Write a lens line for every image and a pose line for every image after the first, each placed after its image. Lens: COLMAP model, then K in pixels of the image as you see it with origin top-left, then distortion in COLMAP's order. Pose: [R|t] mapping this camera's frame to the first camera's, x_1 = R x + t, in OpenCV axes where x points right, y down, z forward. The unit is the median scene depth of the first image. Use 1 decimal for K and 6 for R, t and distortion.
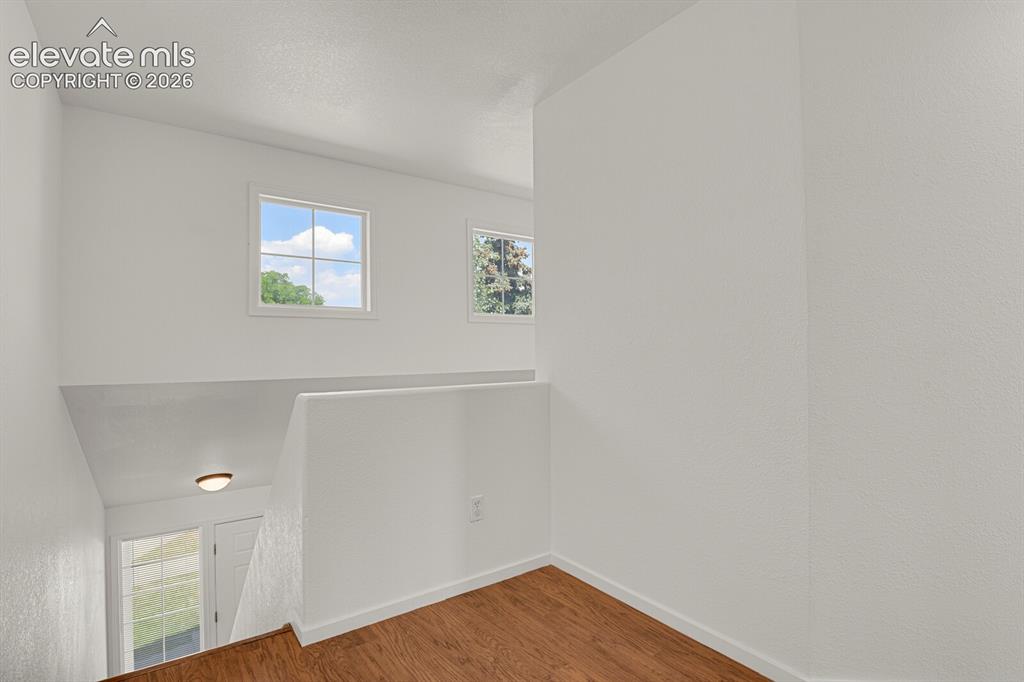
lens RADIAL K [[506.8, 0, 519.4], [0, 506.8, 336.8], [0, 0, 1]] dist [-0.039465, 0.000396]
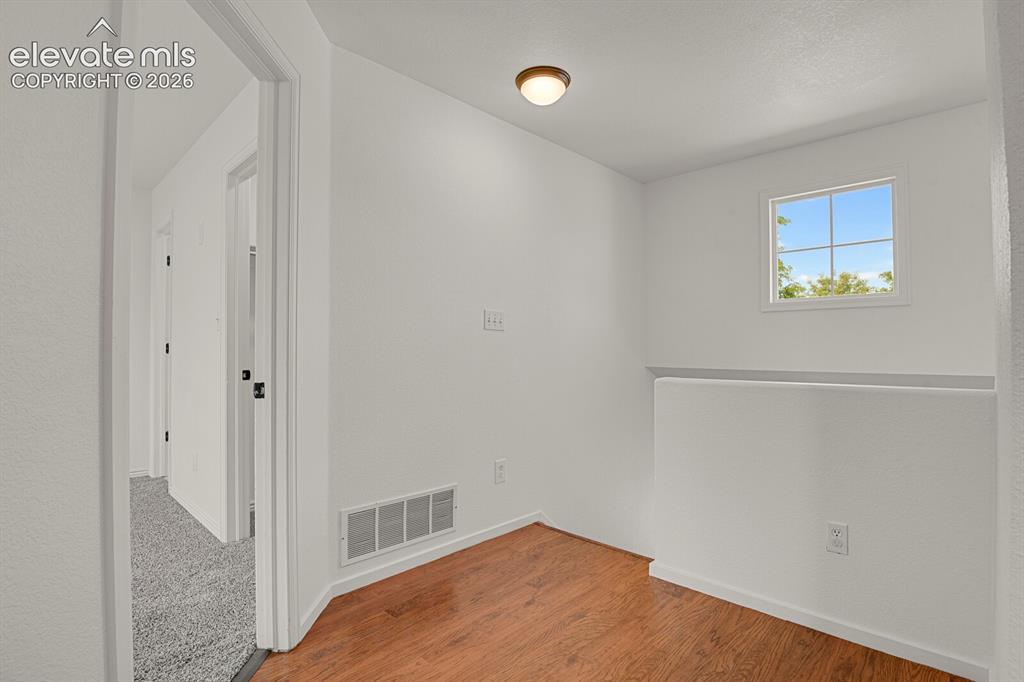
lens RADIAL K [[495.1, 0, 512.0], [0, 495.1, 341.0], [0, 0, 1]] dist [-0.021309, -0.000569]
pose [[0.155833, -0.009971, -0.987733, 0.614432], [0.035733, 0.999351, -0.004451, 0.008228], [0.987137, -0.034601, 0.156089, 0.372185]]
